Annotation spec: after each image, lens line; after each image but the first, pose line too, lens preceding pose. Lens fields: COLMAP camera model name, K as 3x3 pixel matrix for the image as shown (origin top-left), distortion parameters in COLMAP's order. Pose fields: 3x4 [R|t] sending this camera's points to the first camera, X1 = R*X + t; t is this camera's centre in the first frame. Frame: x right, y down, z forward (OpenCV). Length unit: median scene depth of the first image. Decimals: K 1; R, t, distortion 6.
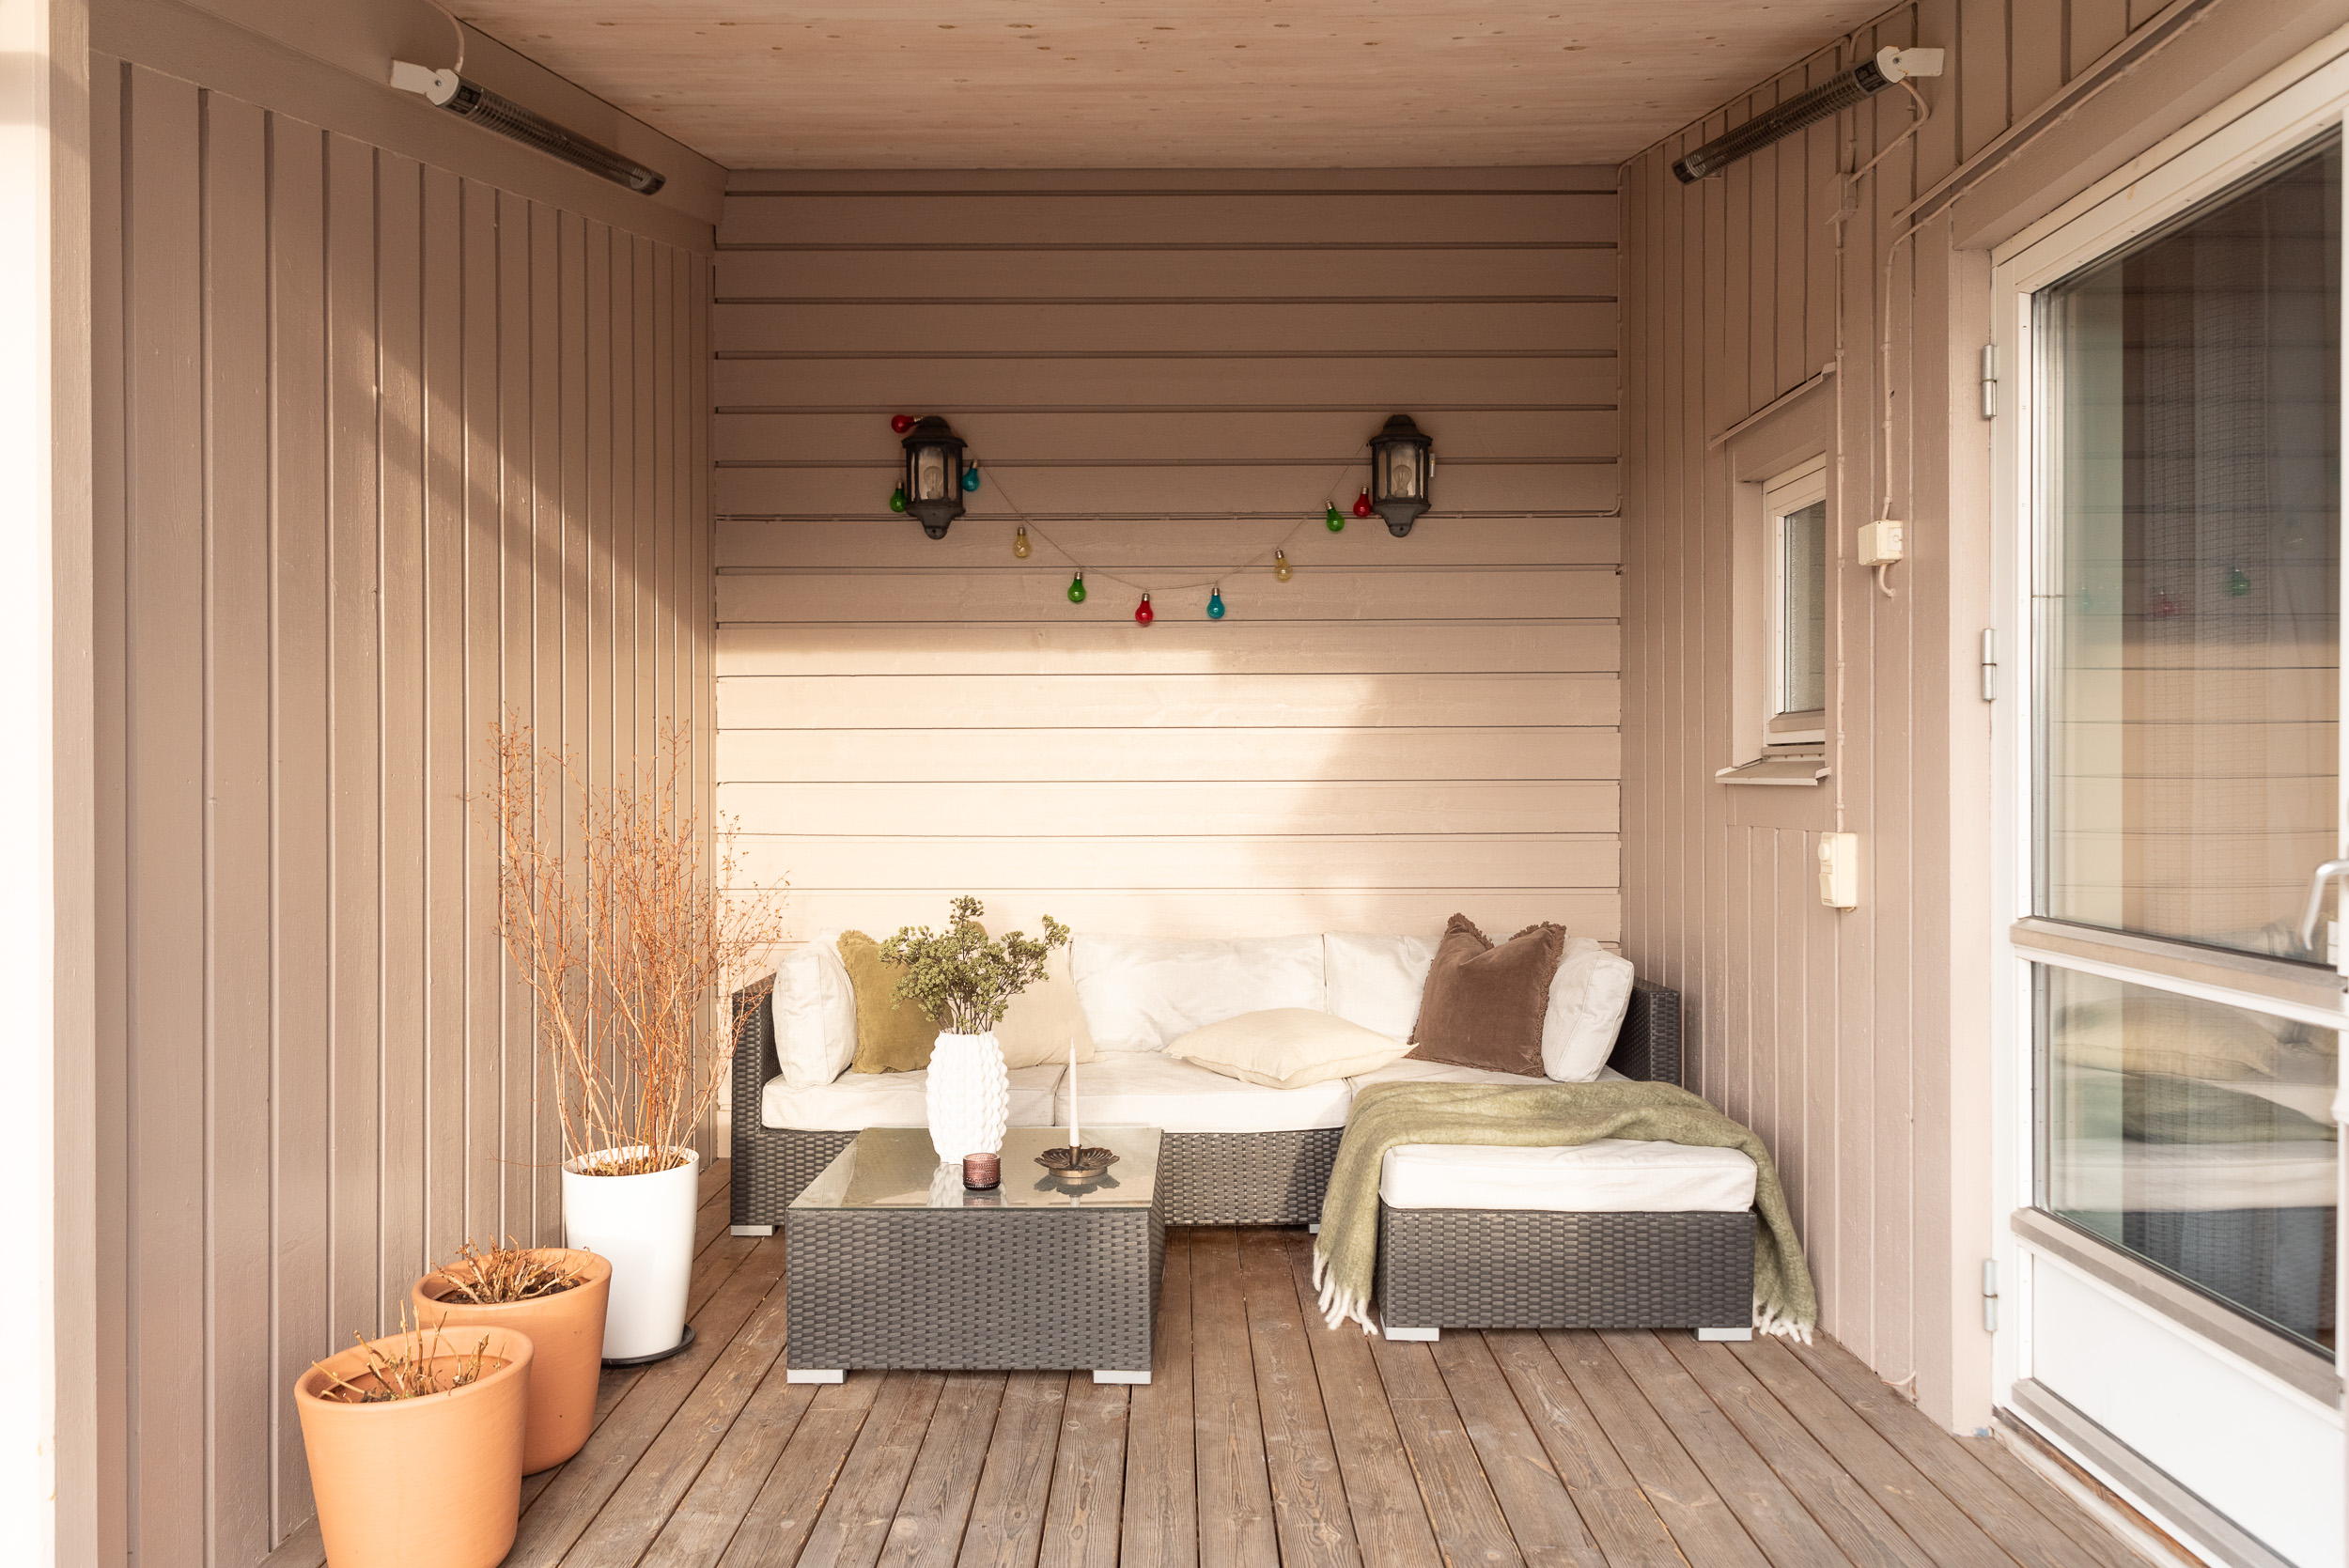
lens RADIAL K [[1538.3, 0, 1207.8], [0, 1538.3, 780.7], [0, 0, 1]] dist [-0.007029, -0.000929]
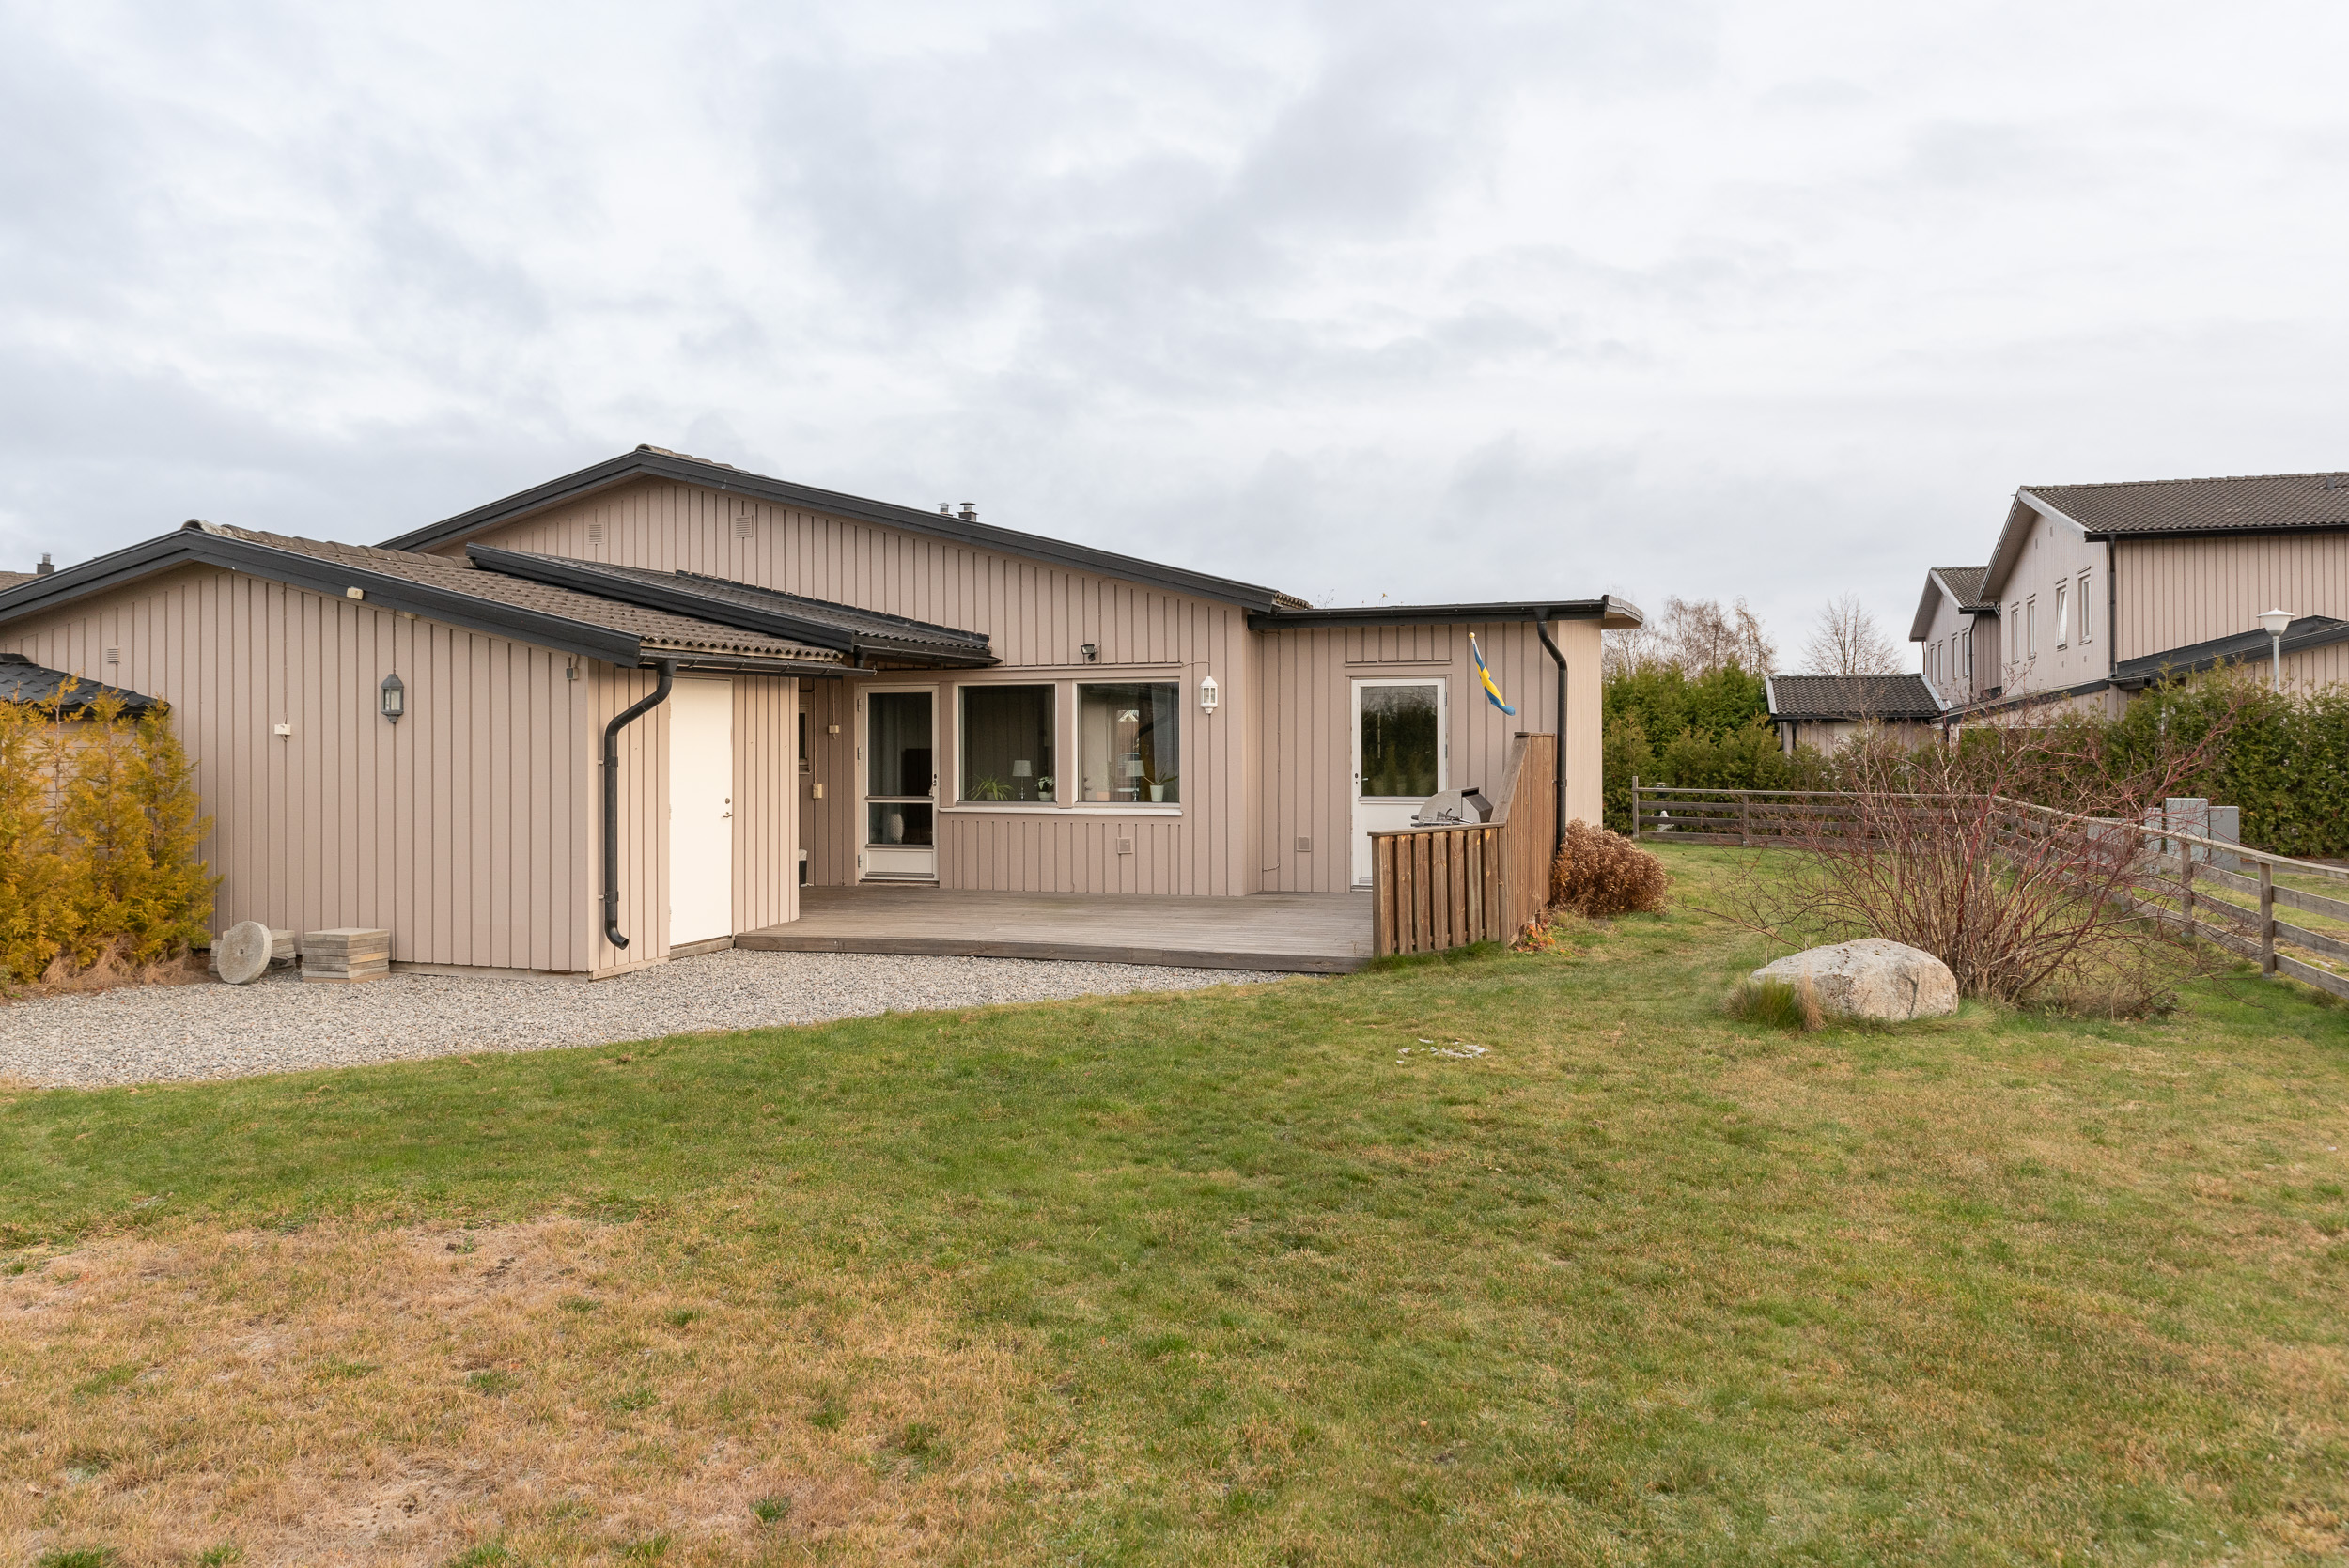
lens RADIAL K [[1593.0, 0, 1165.1], [0, 1593.0, 731.0], [0, 0, 1]] dist [-0.000653, 0.001142]
pose [[0.334168, 0.008068, 0.942479, -3.516010], [0.010940, 0.999863, -0.012438, -0.052498], [-0.942450, 0.014467, 0.334034, -1.557387]]
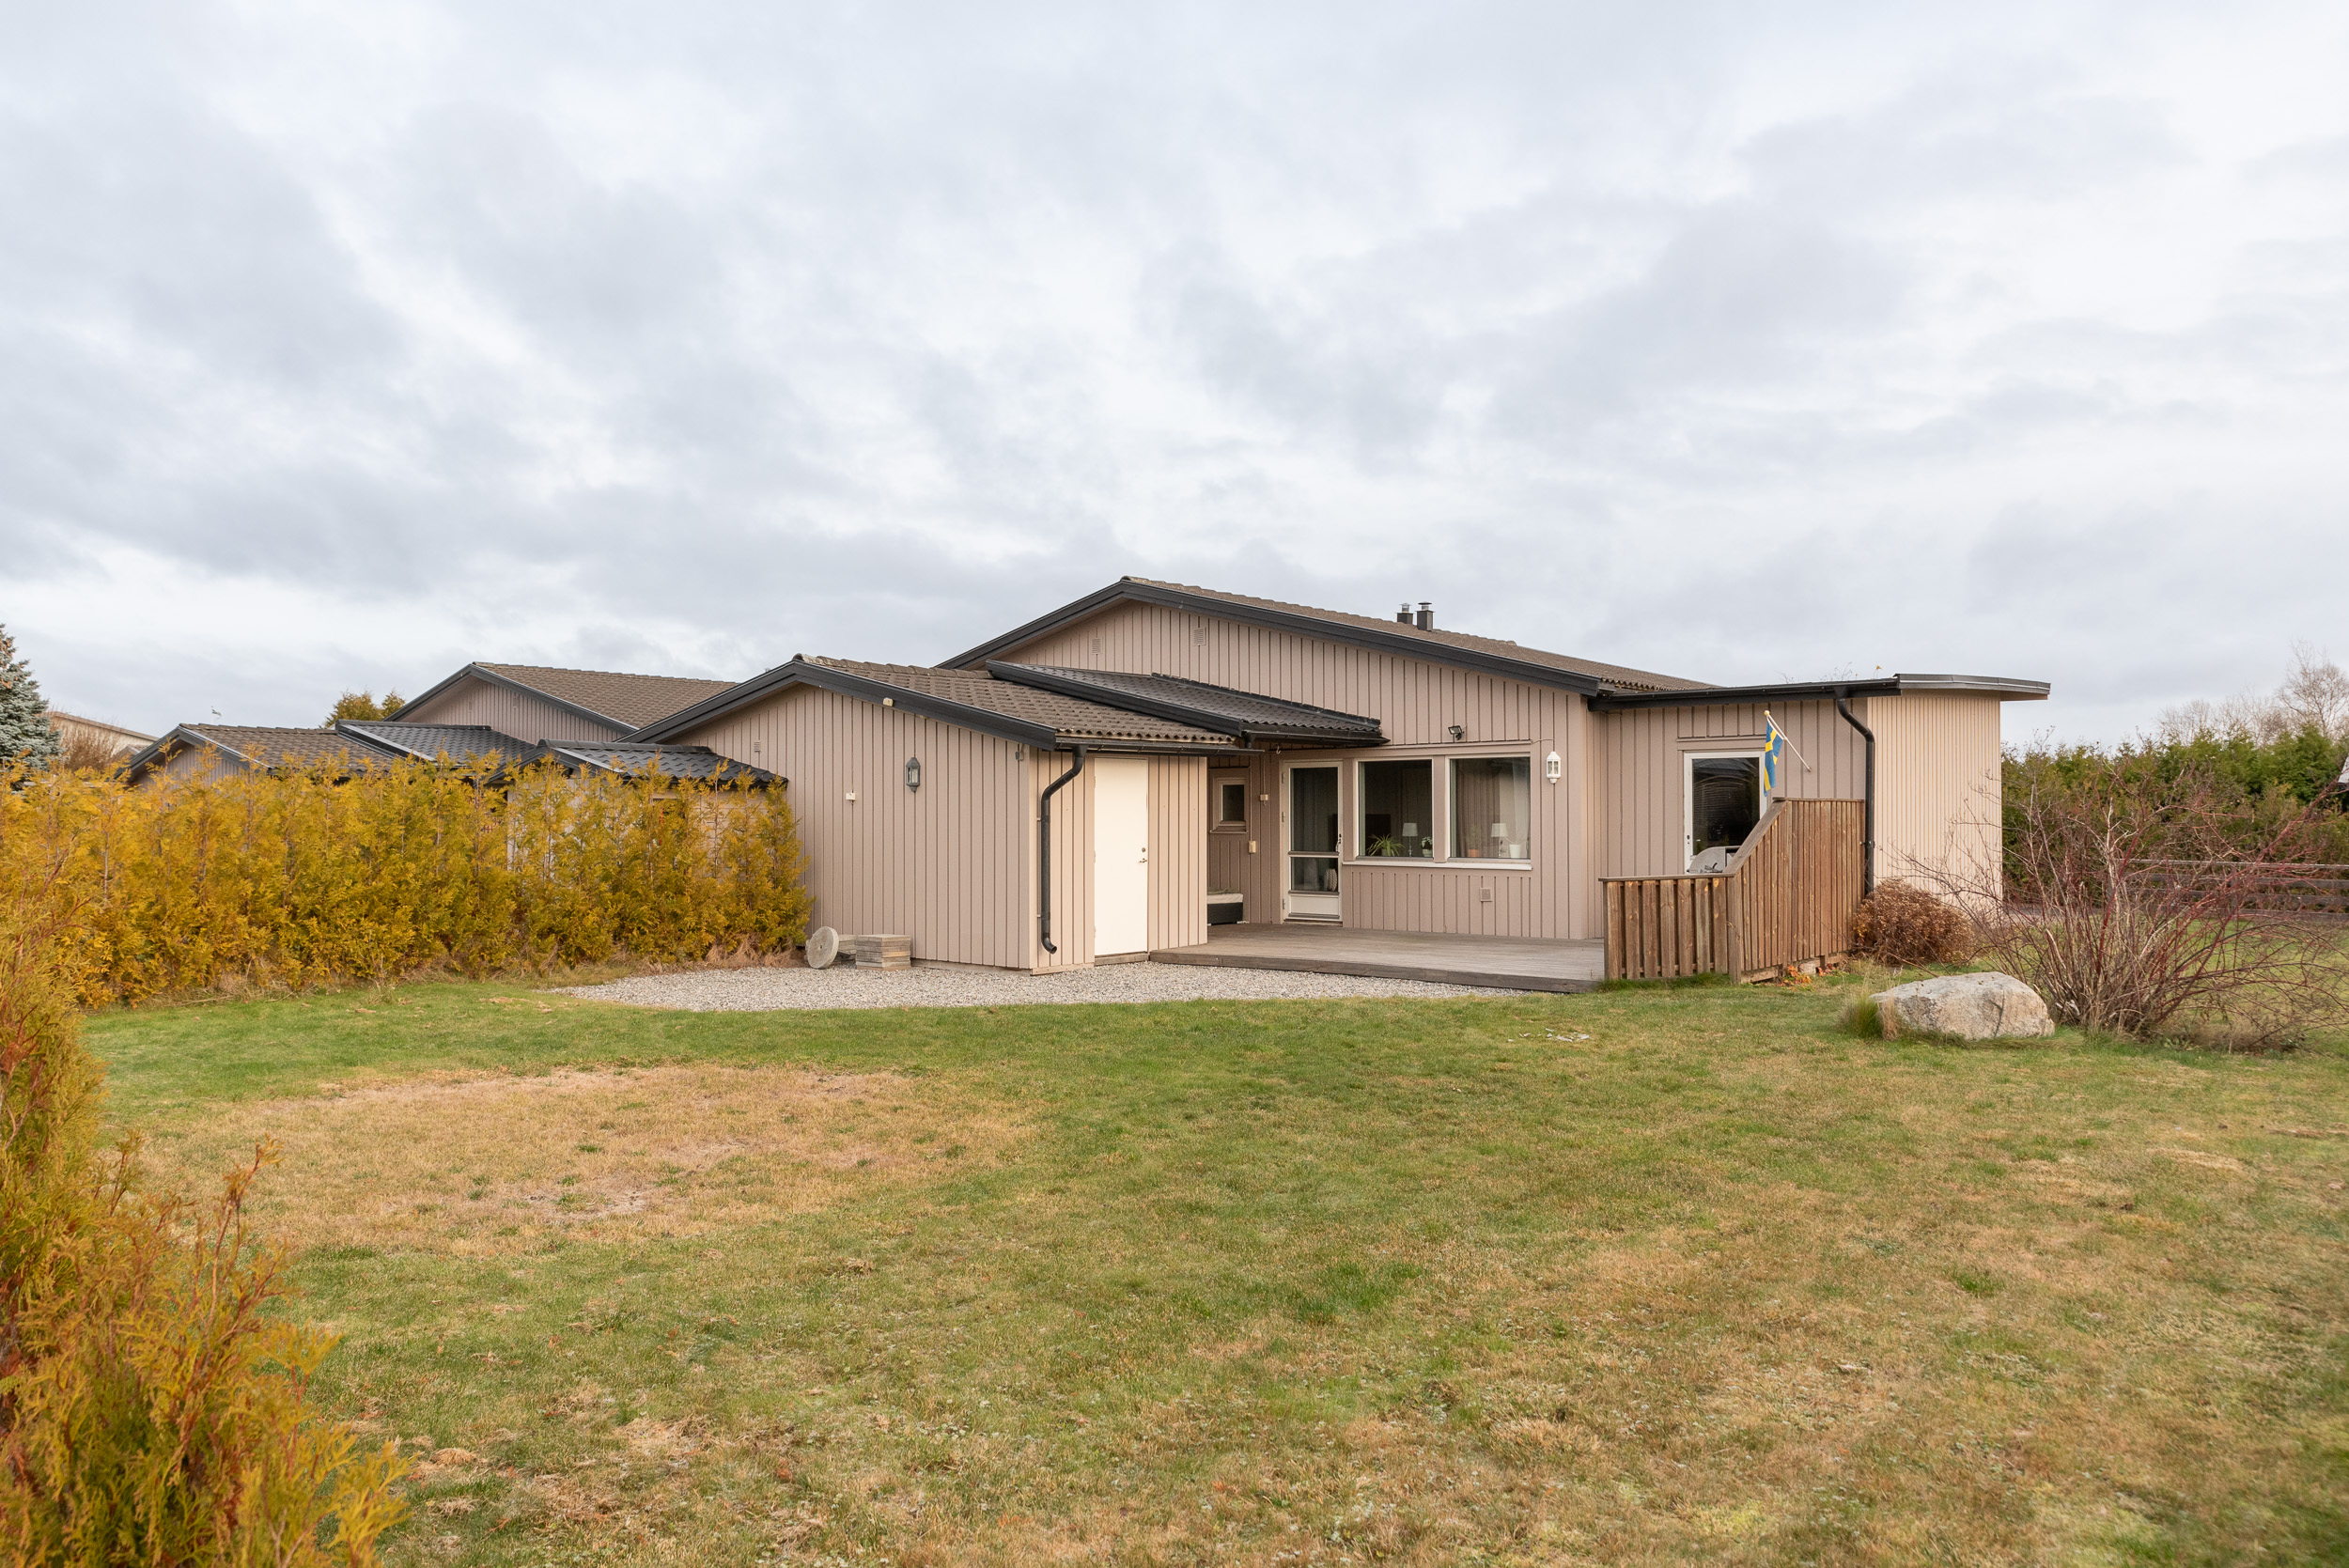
lens RADIAL K [[1538.3, 0, 1207.8], [0, 1538.3, 780.7], [0, 0, 1]] dist [-0.007029, -0.000929]
pose [[0.641729, 0.020456, 0.766659, -3.852598], [0.005633, 0.999492, -0.031383, -0.014630], [-0.766911, 0.024458, 0.641287, -2.471225]]
